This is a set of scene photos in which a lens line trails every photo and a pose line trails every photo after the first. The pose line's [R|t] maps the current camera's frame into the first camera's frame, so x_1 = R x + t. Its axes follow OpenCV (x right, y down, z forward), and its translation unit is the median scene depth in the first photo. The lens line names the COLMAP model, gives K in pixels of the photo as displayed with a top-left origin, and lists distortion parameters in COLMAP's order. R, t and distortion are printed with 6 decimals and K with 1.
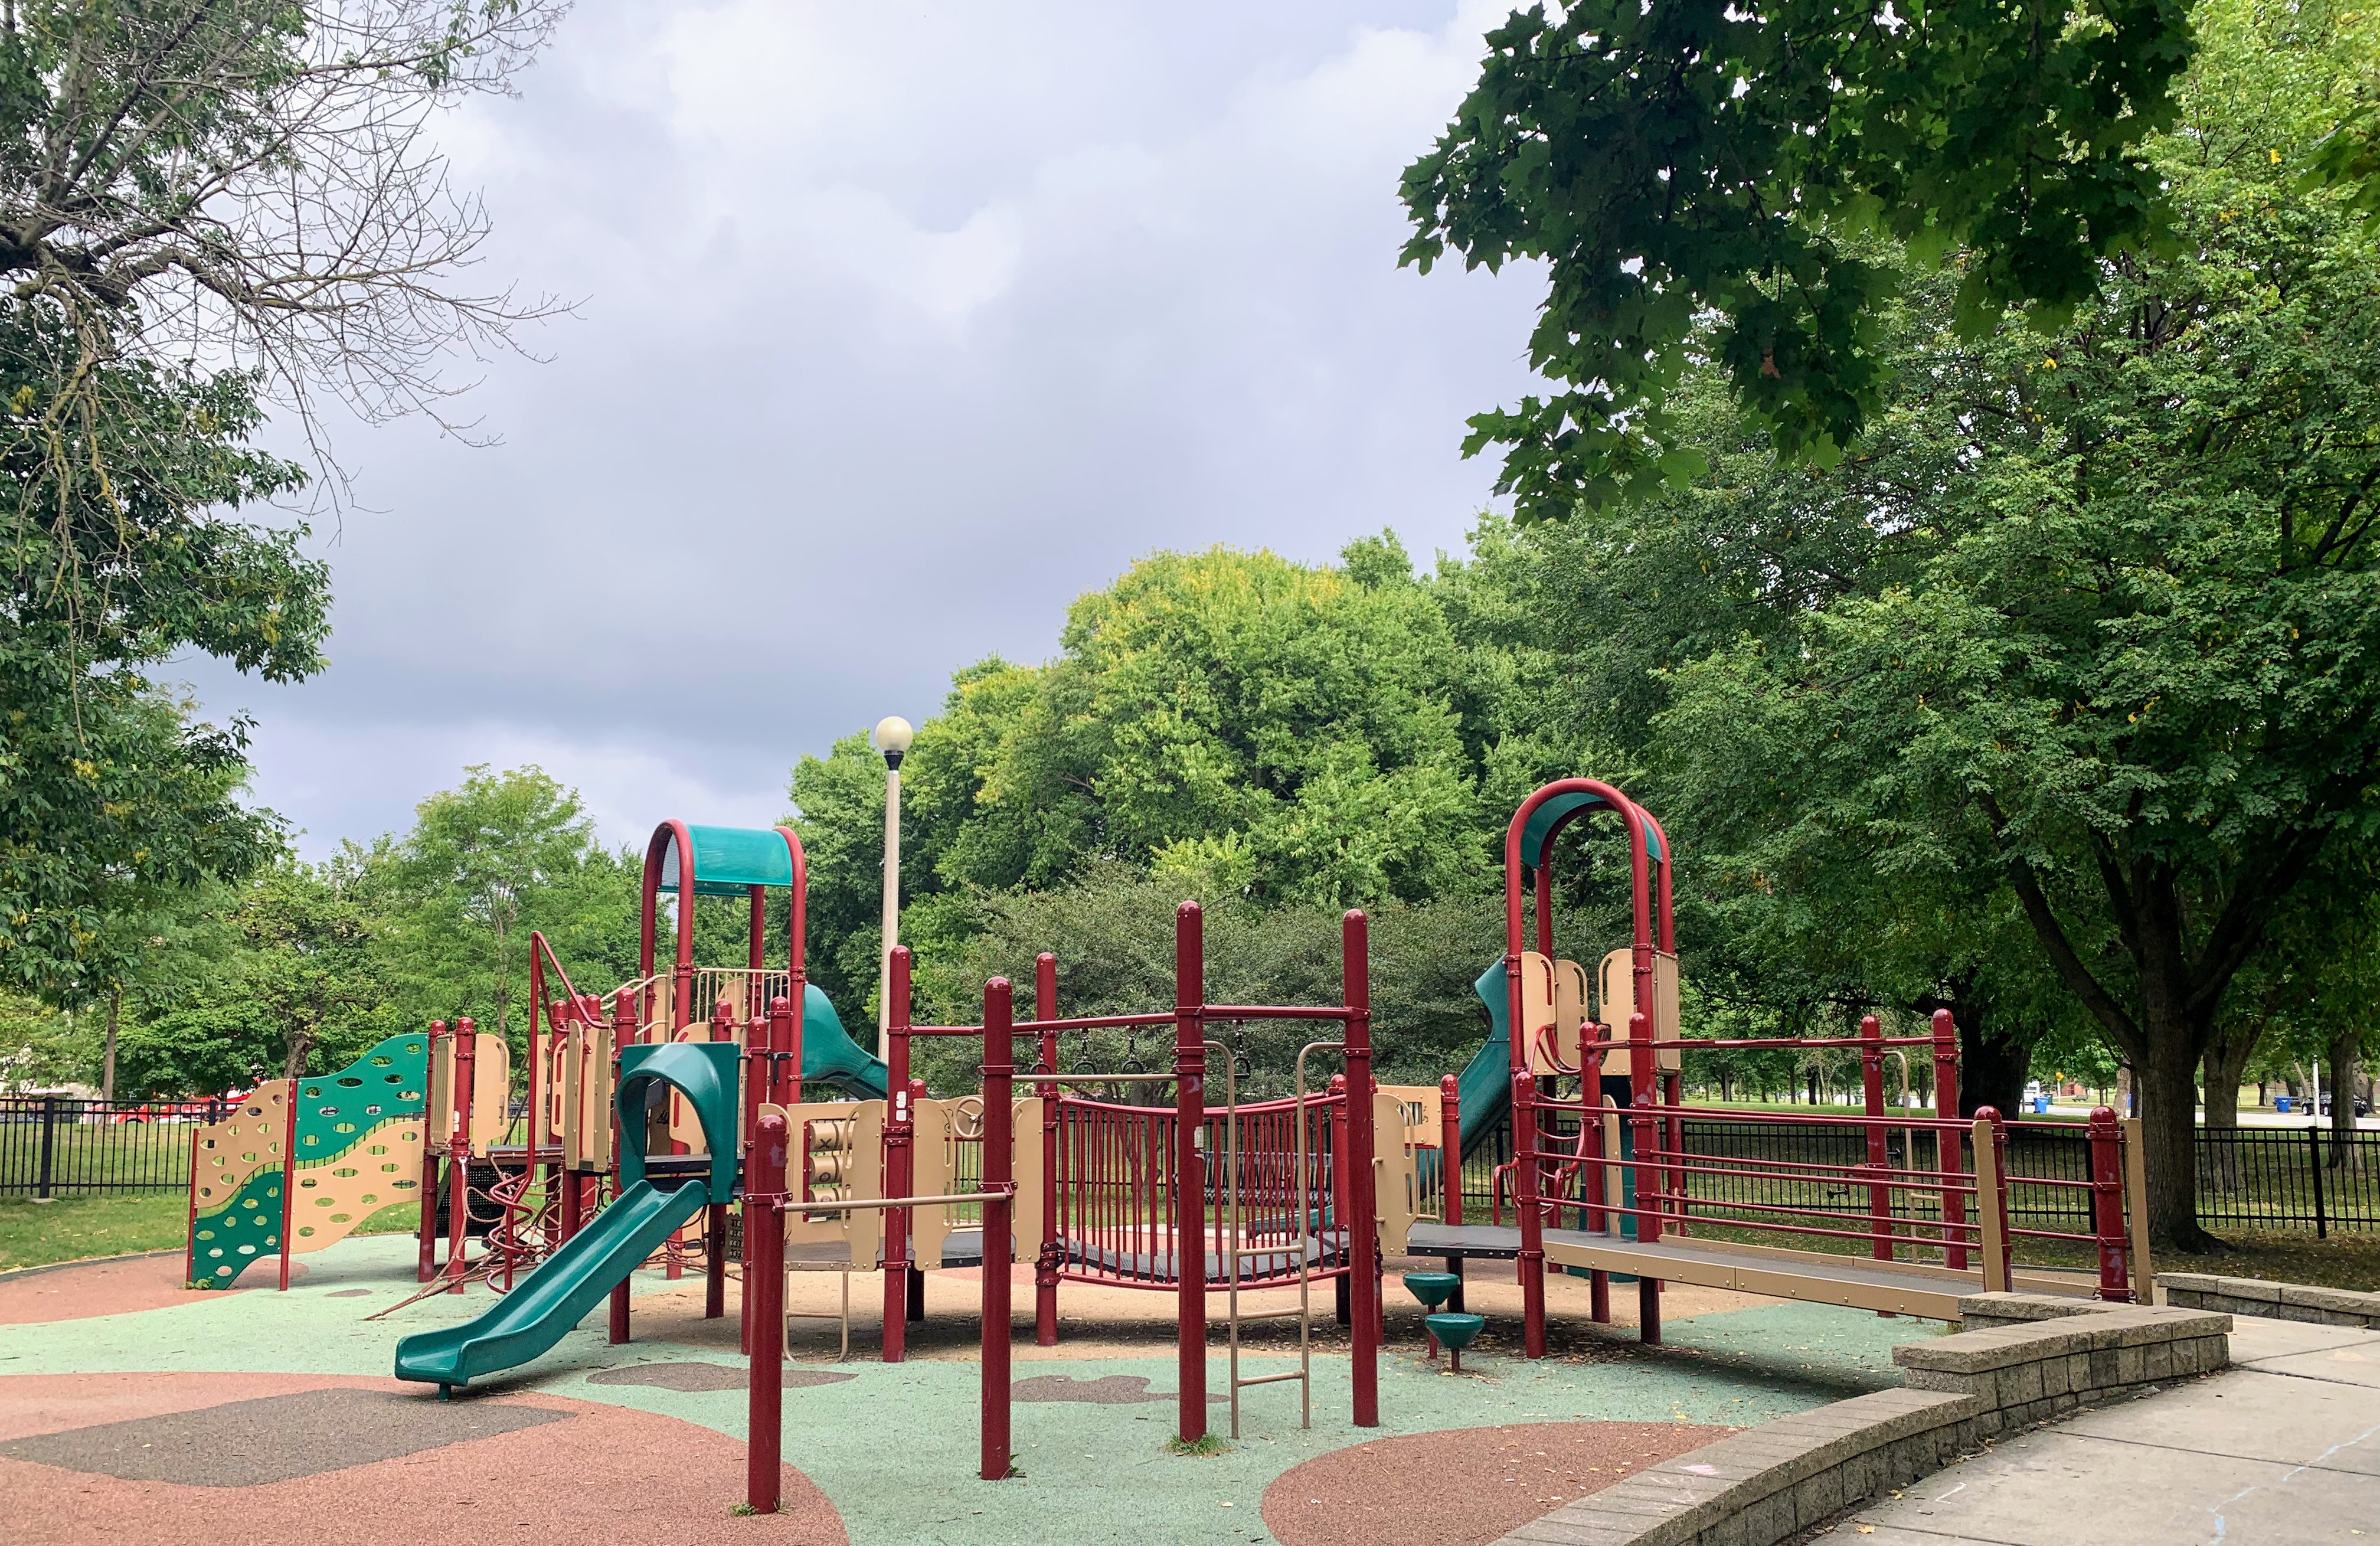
lens RADIAL K [[1809.7, 0, 1178.5], [0, 1809.7, 891.1], [0, 0, 1]] dist [0.195251, -0.407593]
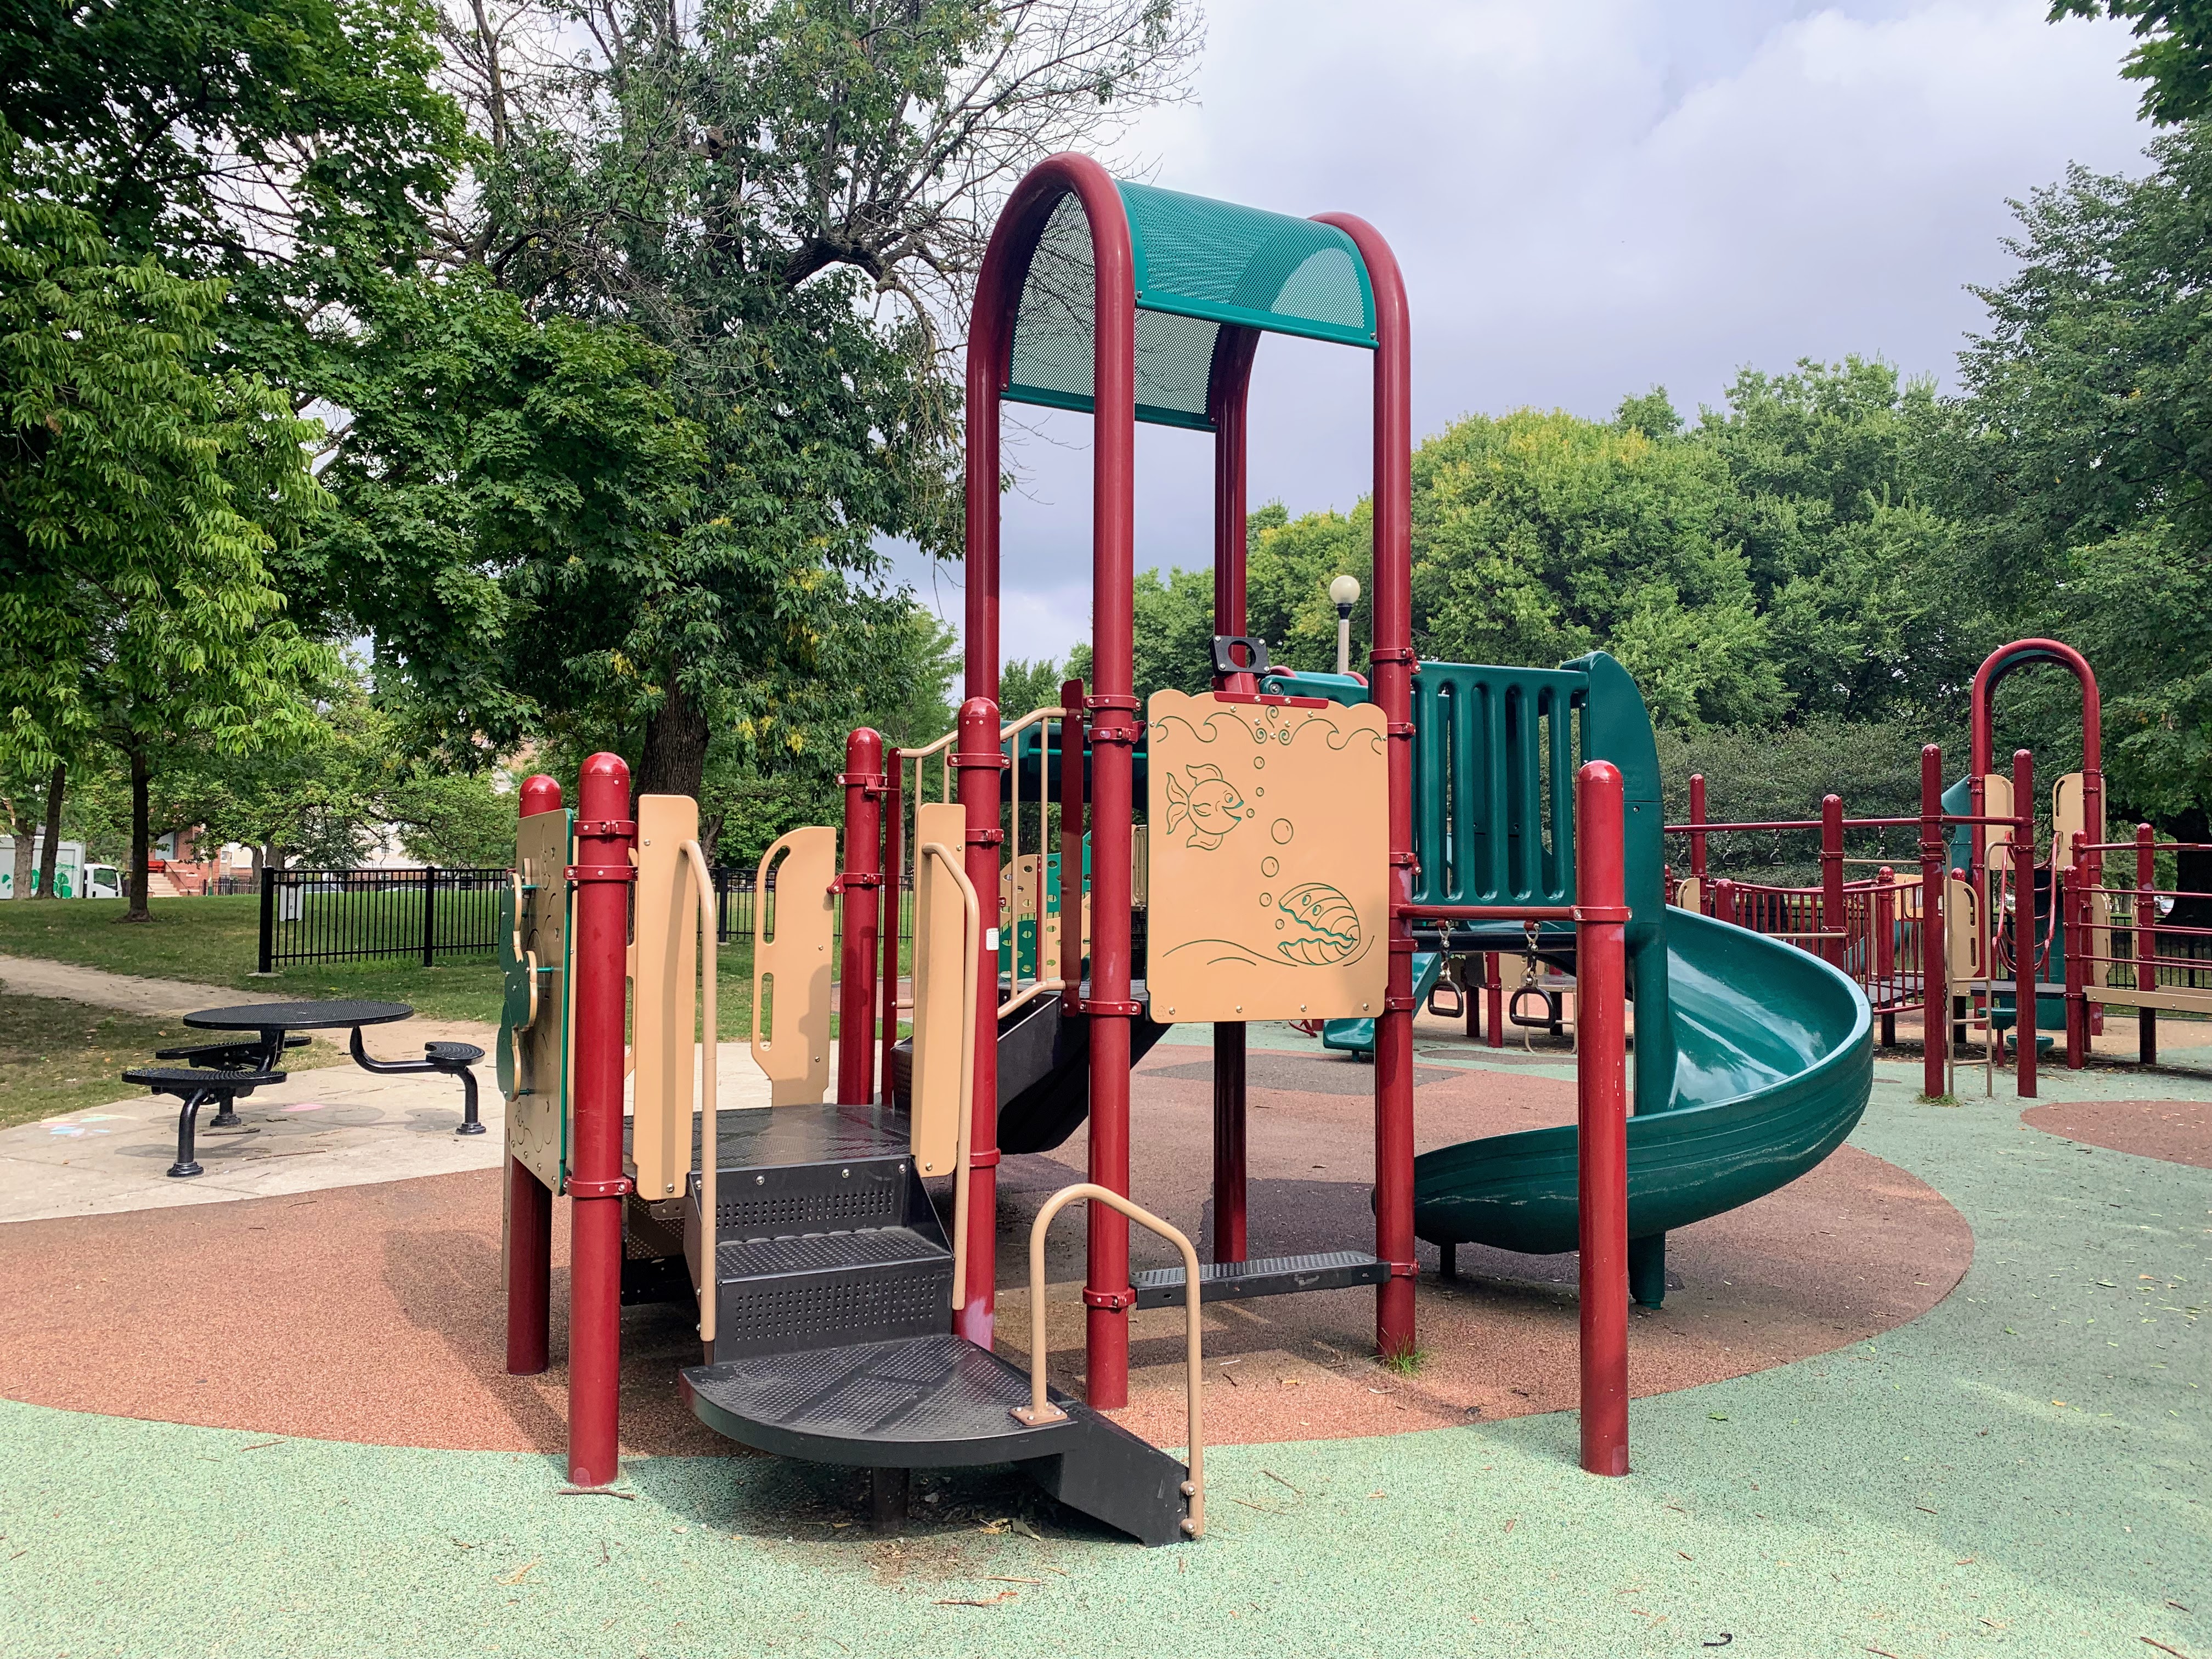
lens RADIAL K [[1686.4, 0, 1067.7], [0, 1686.4, 833.2], [0, 0, 1]] dist [0.033979, -0.087309]
pose [[0.991194, 0.013999, -0.131679, -0.132905], [-0.003870, 0.997034, 0.076863, -0.006229], [0.132364, -0.075676, 0.988308, -0.114789]]
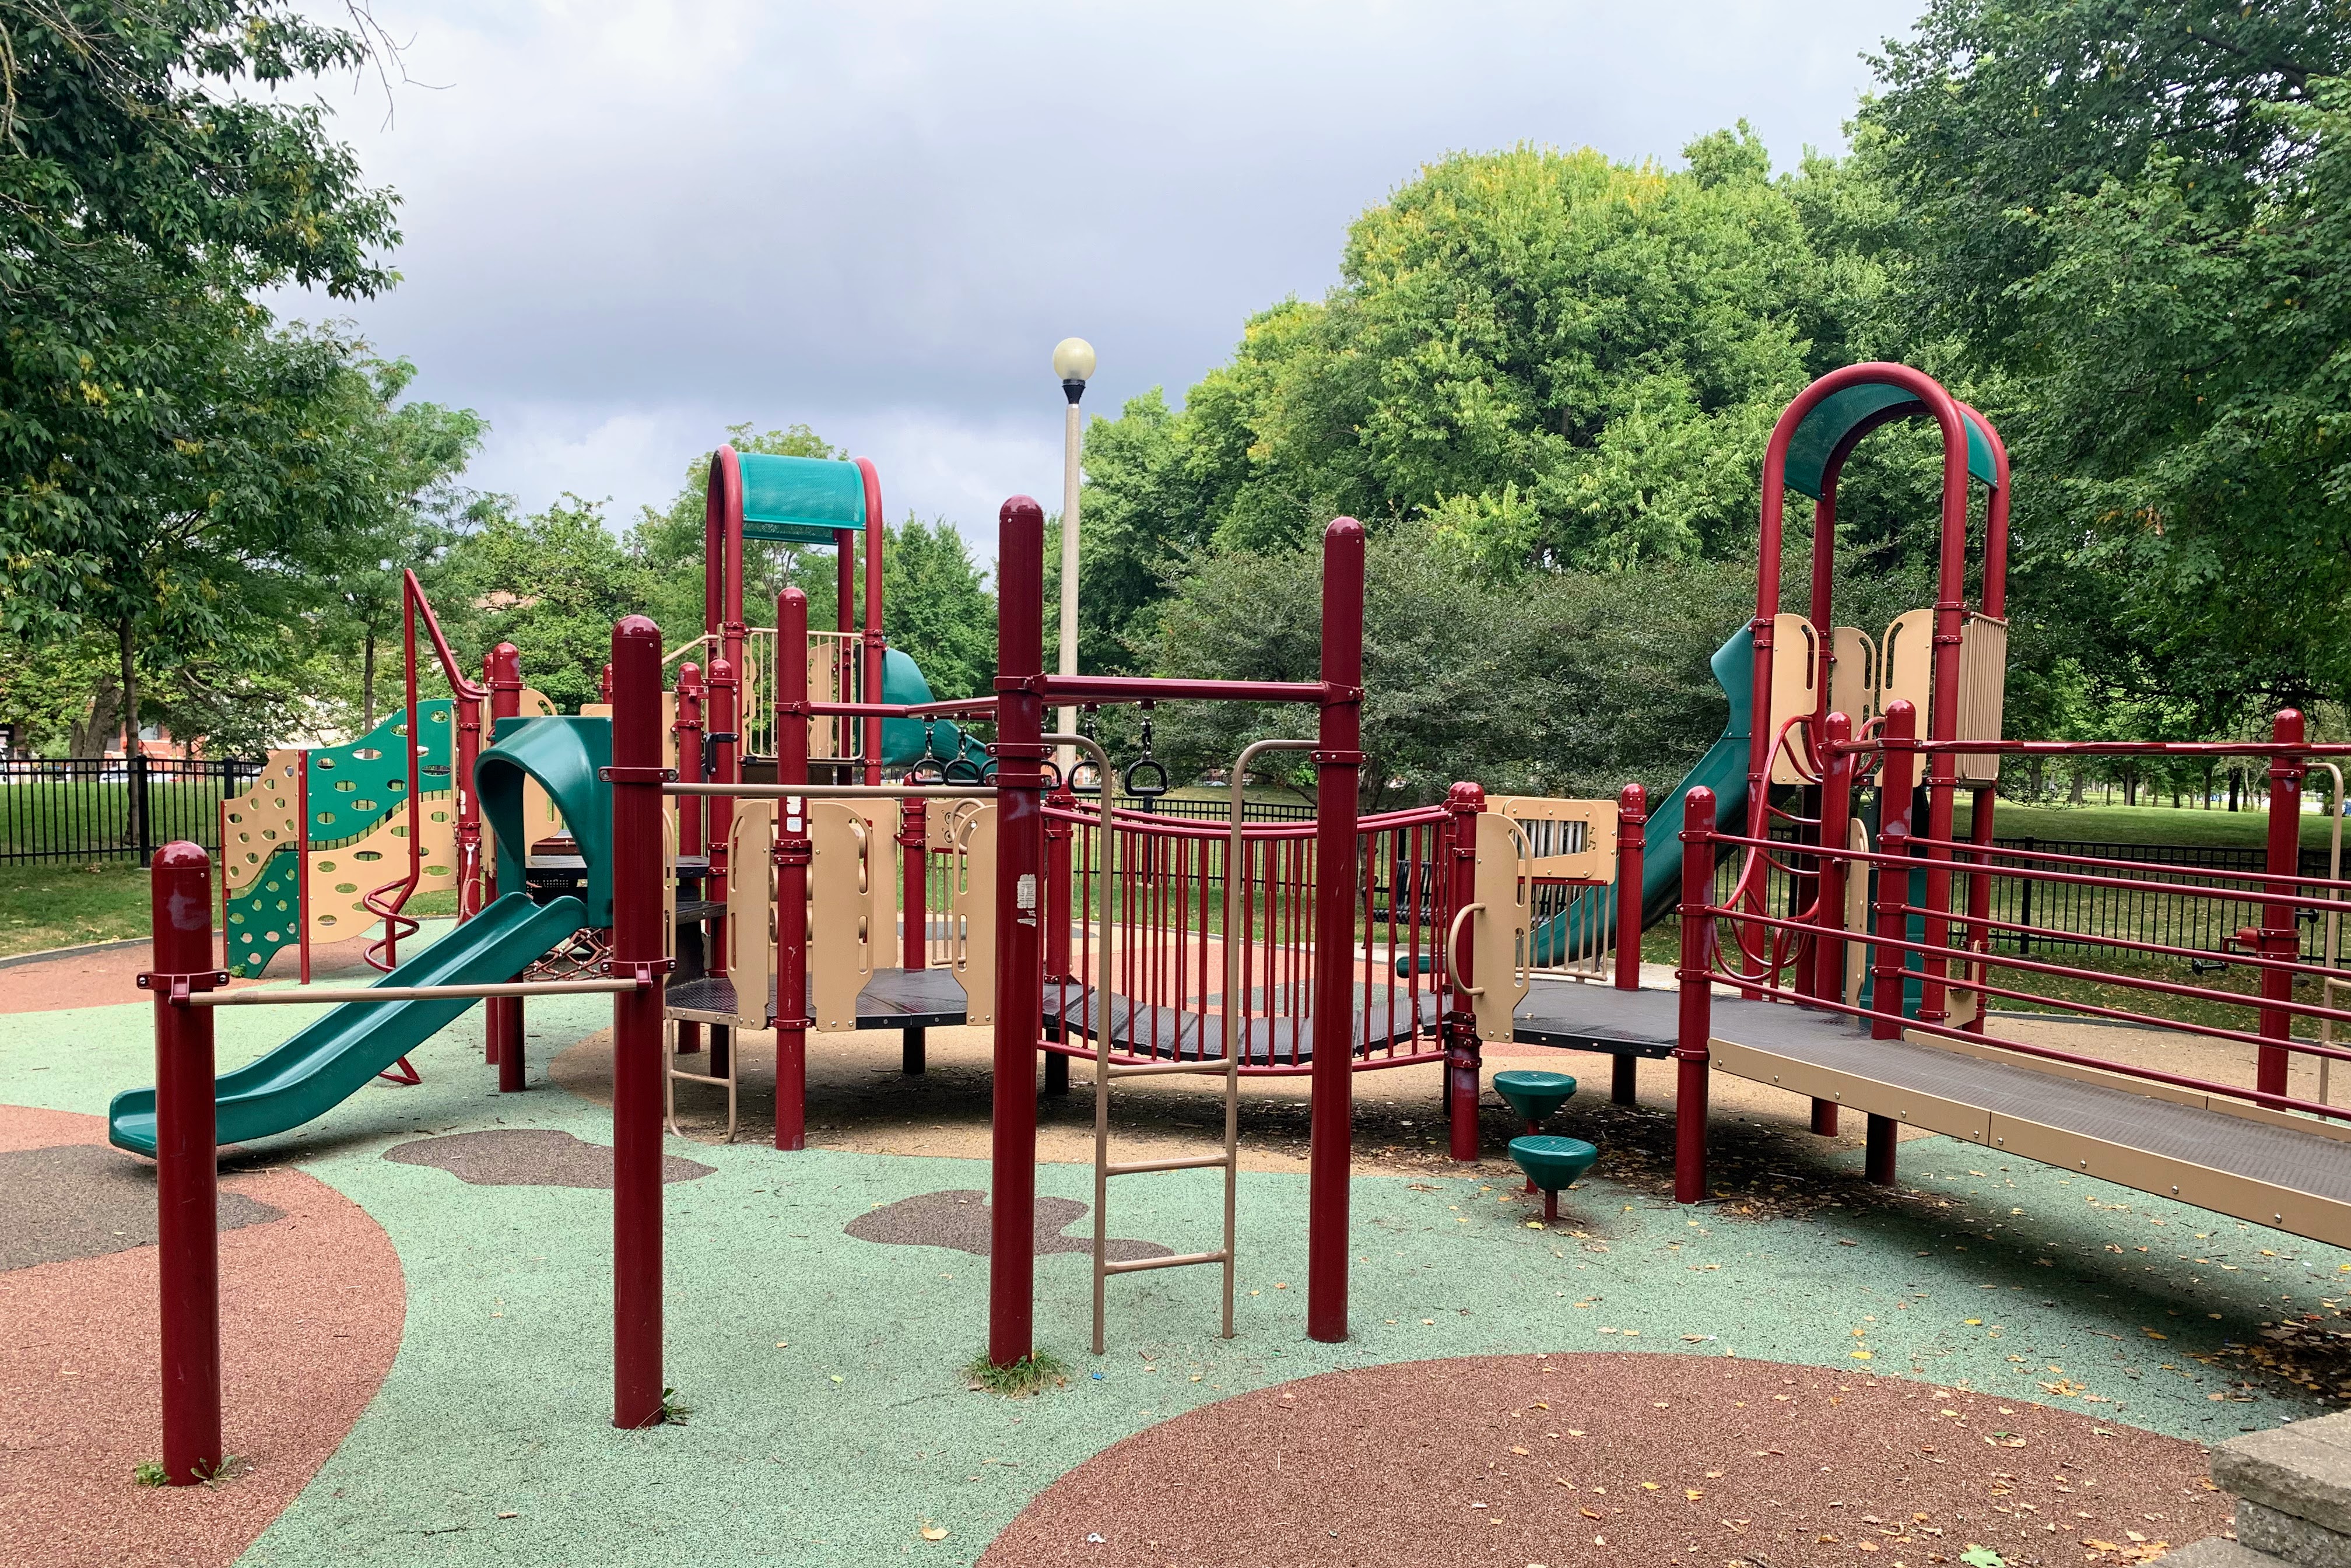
lens RADIAL K [[1810.9, 0, 1163.8], [0, 1810.9, 879.4], [0, 0, 1]] dist [0.013685, 0.003036]
pose [[0.978808, 0.036407, -0.201517, 0.045212], [-0.002380, 0.986025, 0.166578, 0.008153], [0.204766, -0.162568, 0.965216, 0.109893]]
